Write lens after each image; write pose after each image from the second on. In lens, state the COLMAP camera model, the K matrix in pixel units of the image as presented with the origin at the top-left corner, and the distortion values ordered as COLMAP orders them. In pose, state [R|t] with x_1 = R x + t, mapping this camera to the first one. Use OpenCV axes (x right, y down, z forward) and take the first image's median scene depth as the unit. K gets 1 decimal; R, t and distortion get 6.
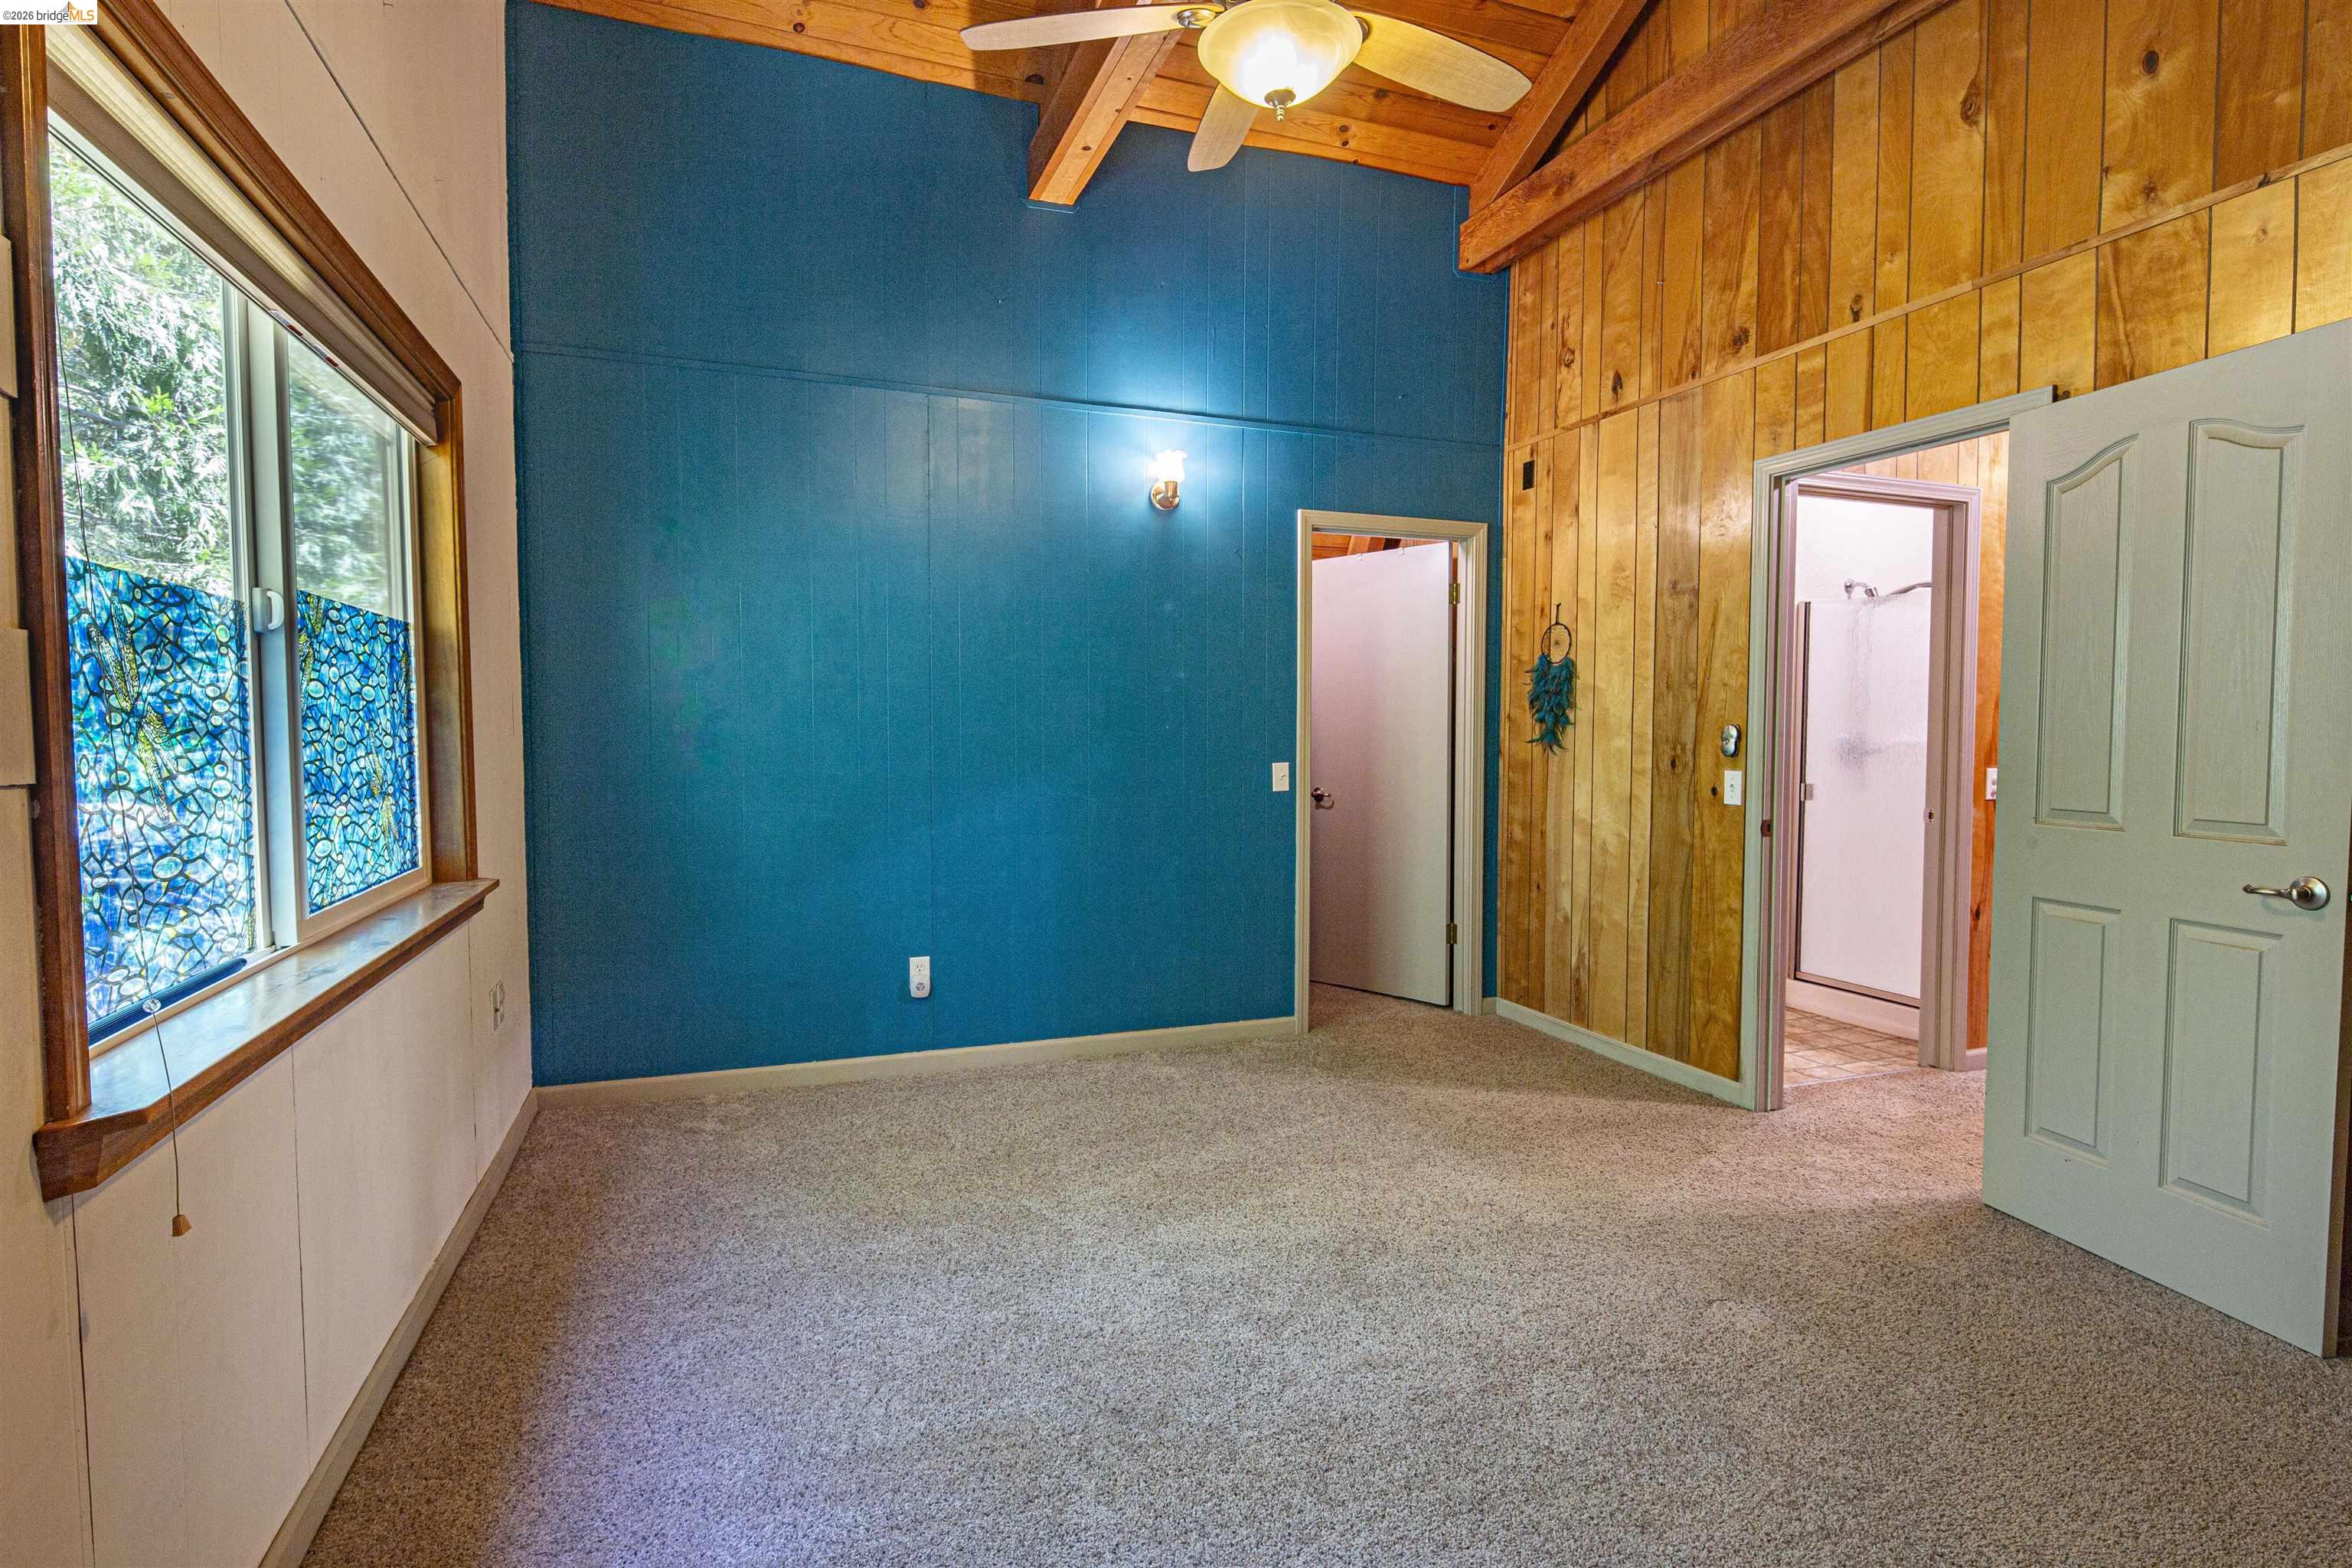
lens RADIAL K [[1140.9, 0, 1170.9], [0, 1140.9, 775.8], [0, 0, 1]] dist [0.000191, -0.000449]
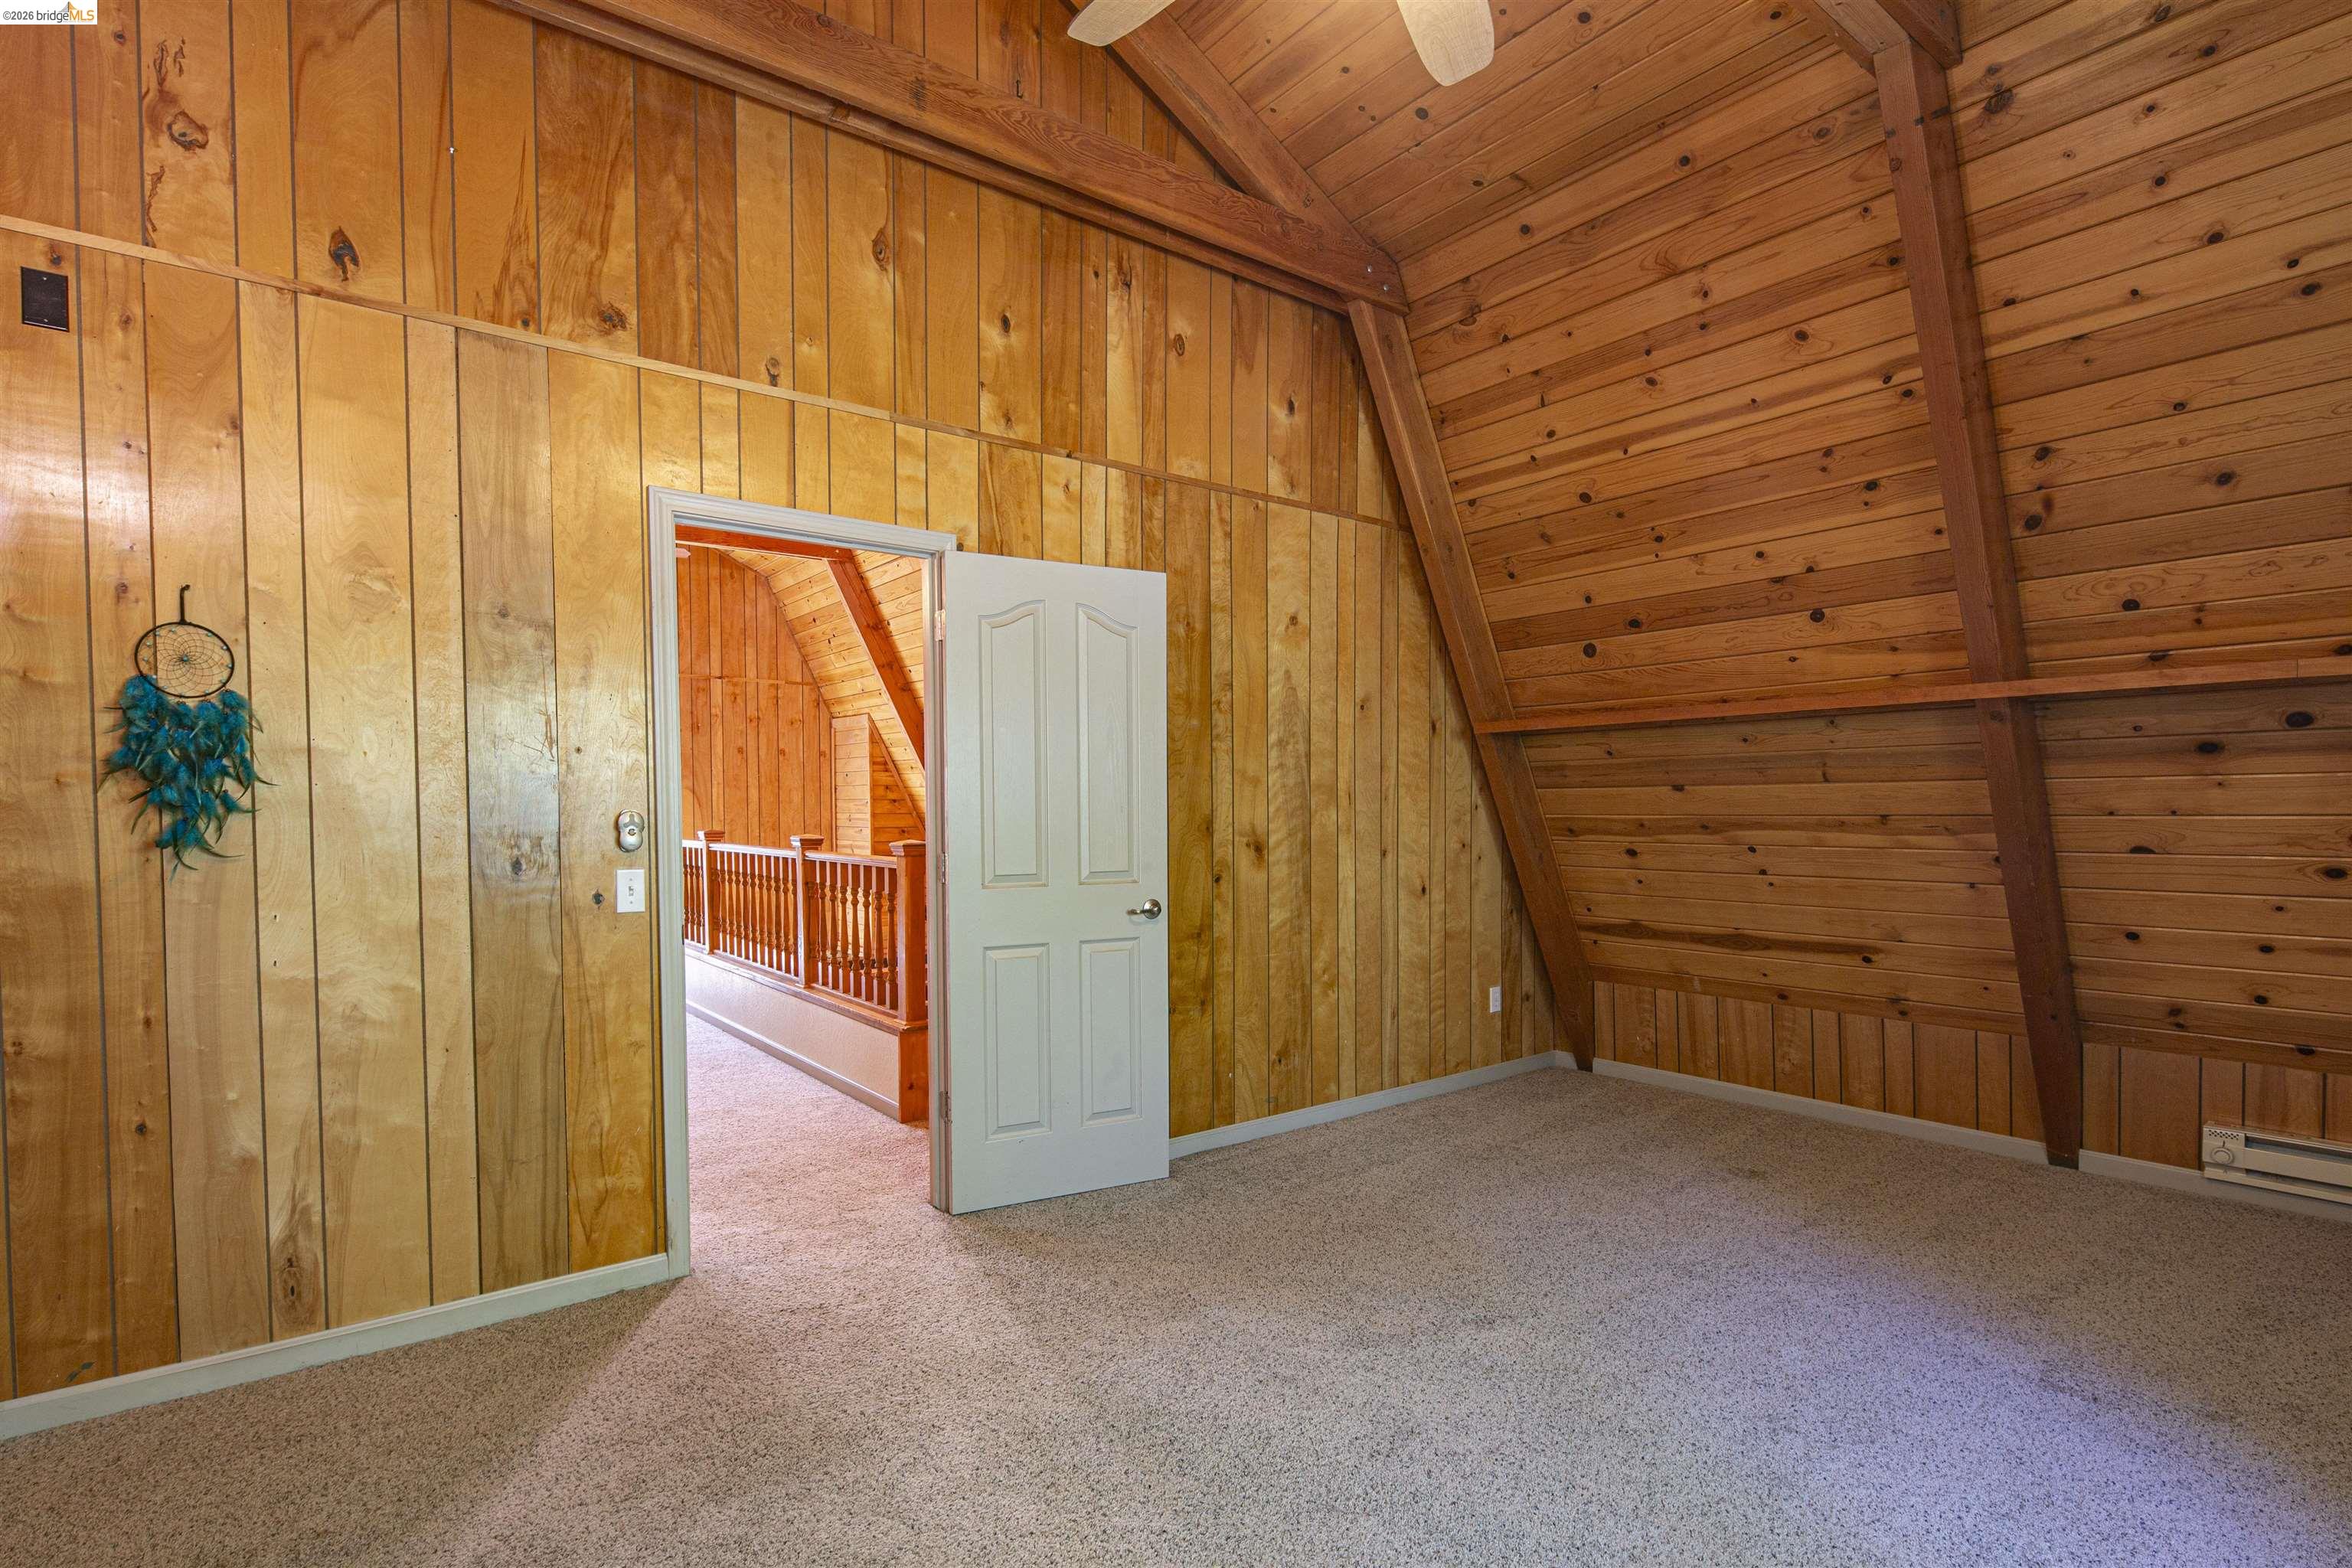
lens RADIAL K [[1148.0, 0, 1178.7], [0, 1148.0, 853.9], [0, 0, 1]] dist [0.001023, -0.000494]
pose [[-0.289874, -0.035737, 0.956397, -0.357935], [0.047893, 0.997509, 0.051789, -0.036140], [-0.955866, 0.060817, -0.287441, 0.821924]]
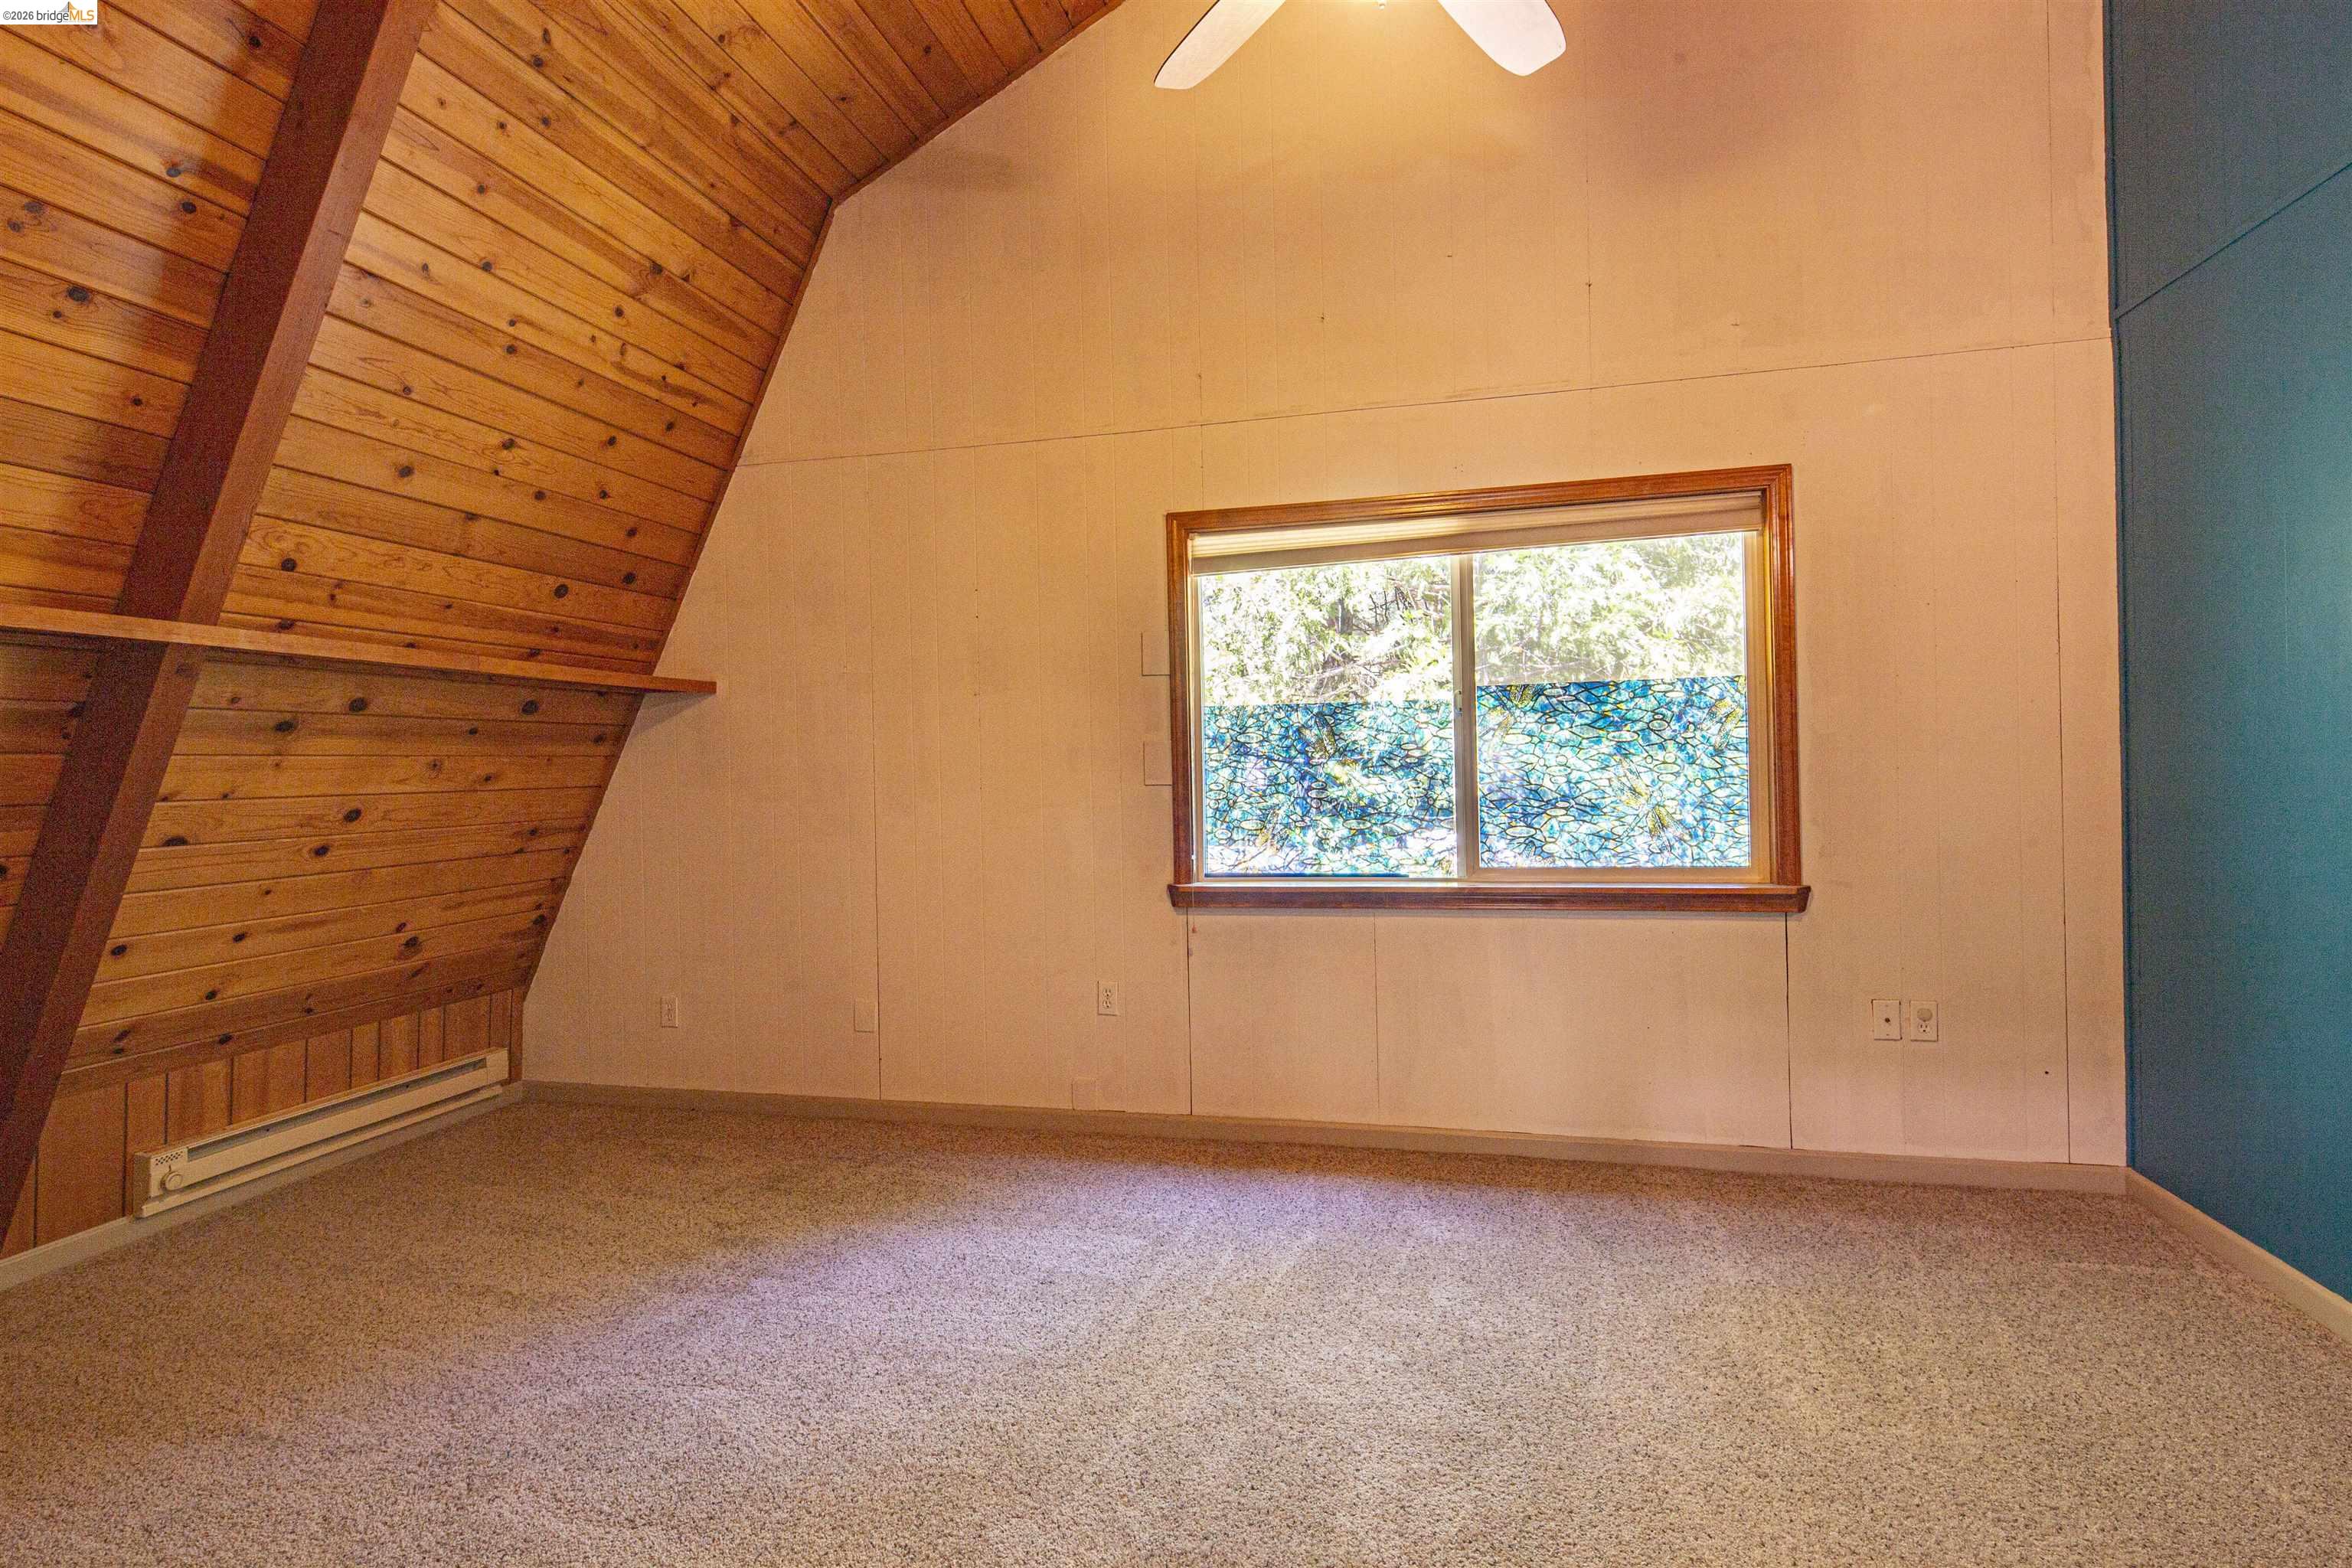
lens RADIAL K [[1140.9, 0, 1170.9], [0, 1140.9, 775.8], [0, 0, 1]] dist [0.000191, -0.000449]
pose [[-0.569775, 0.016505, -0.821635, 0.515854], [-0.018086, 0.999304, 0.032617, -0.036803], [0.821602, 0.033444, -0.569080, 0.816100]]
